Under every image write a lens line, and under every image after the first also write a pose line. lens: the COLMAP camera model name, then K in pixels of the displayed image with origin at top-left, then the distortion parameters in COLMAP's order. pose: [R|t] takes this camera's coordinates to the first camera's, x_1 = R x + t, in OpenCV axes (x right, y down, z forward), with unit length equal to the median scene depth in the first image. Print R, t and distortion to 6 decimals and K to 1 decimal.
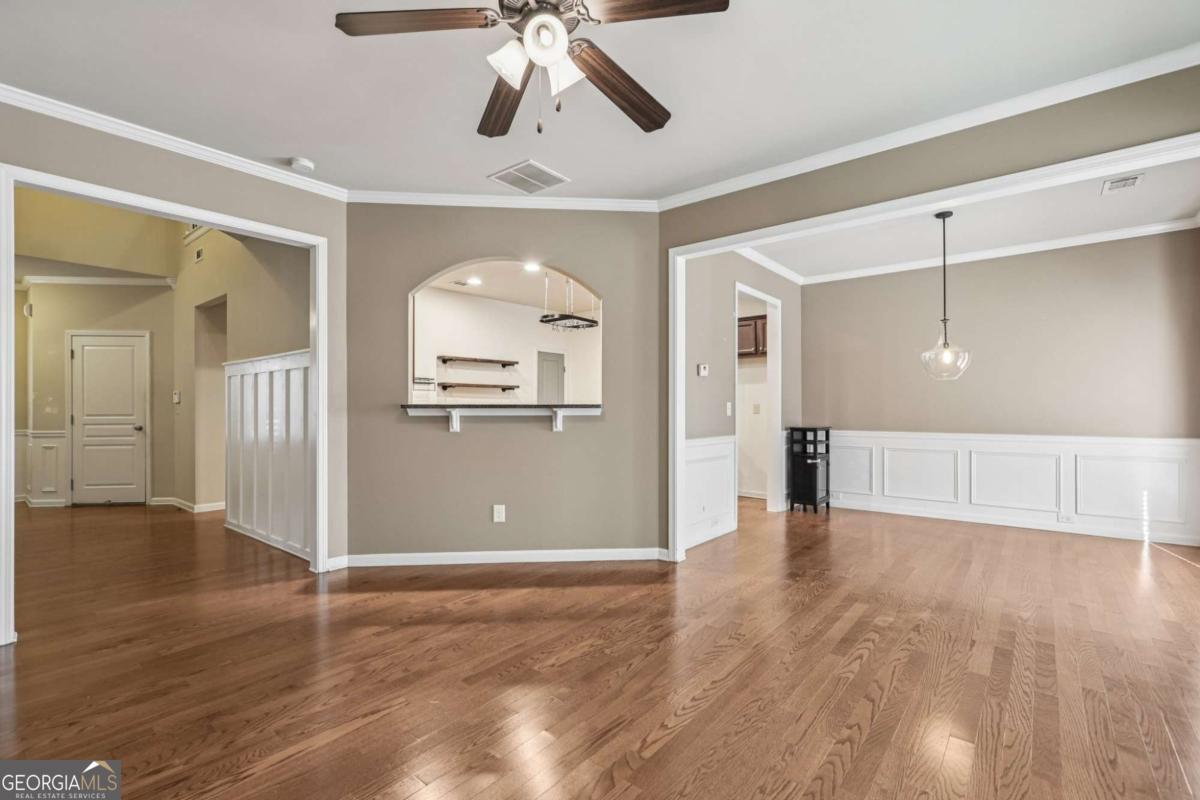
lens RADIAL K [[540.3, 0, 604.9], [0, 540.3, 407.8], [0, 0, 1]] dist [-0.000240, 0.000329]
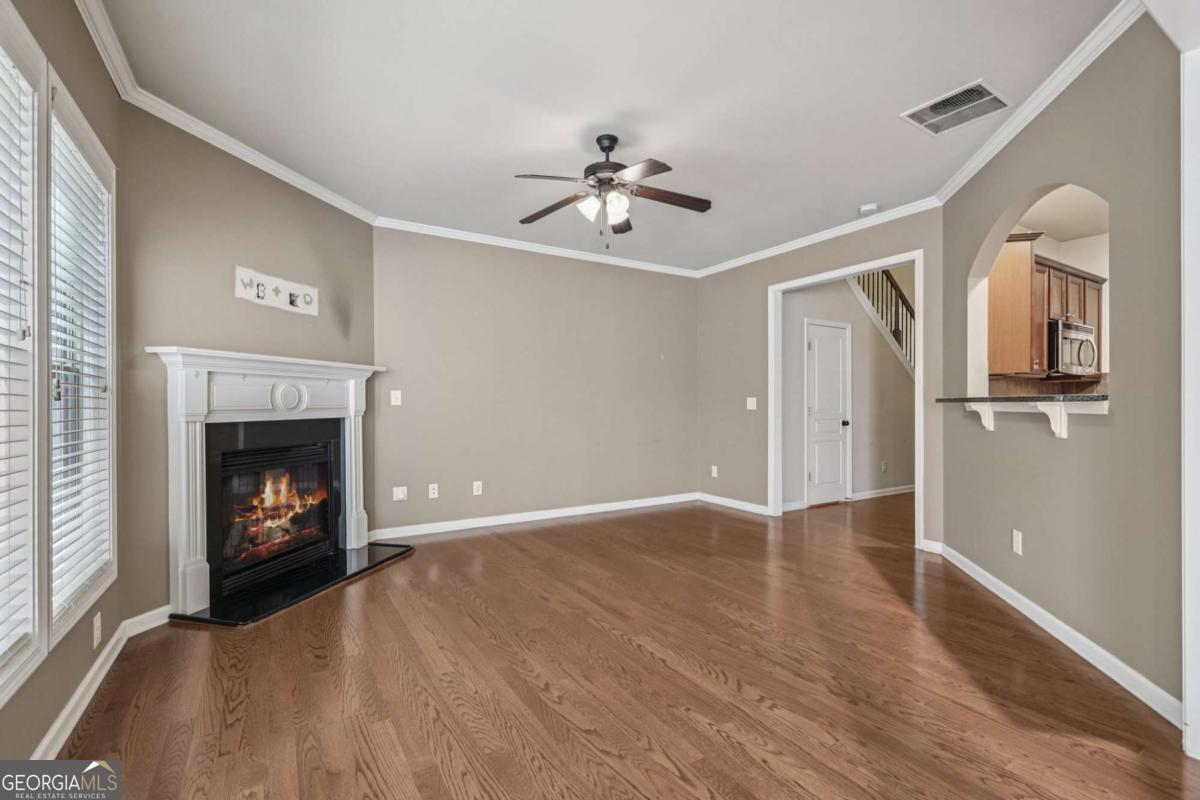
lens RADIAL K [[540.3, 0, 599.6], [0, 540.3, 405.0], [0, 0, 1]] dist [-0.000240, 0.000329]
pose [[-0.333828, 0.001251, -0.942633, 1.117020], [0.001887, 0.999998, 0.000659, 0.004995], [0.942632, -0.001559, -0.333830, 1.111410]]
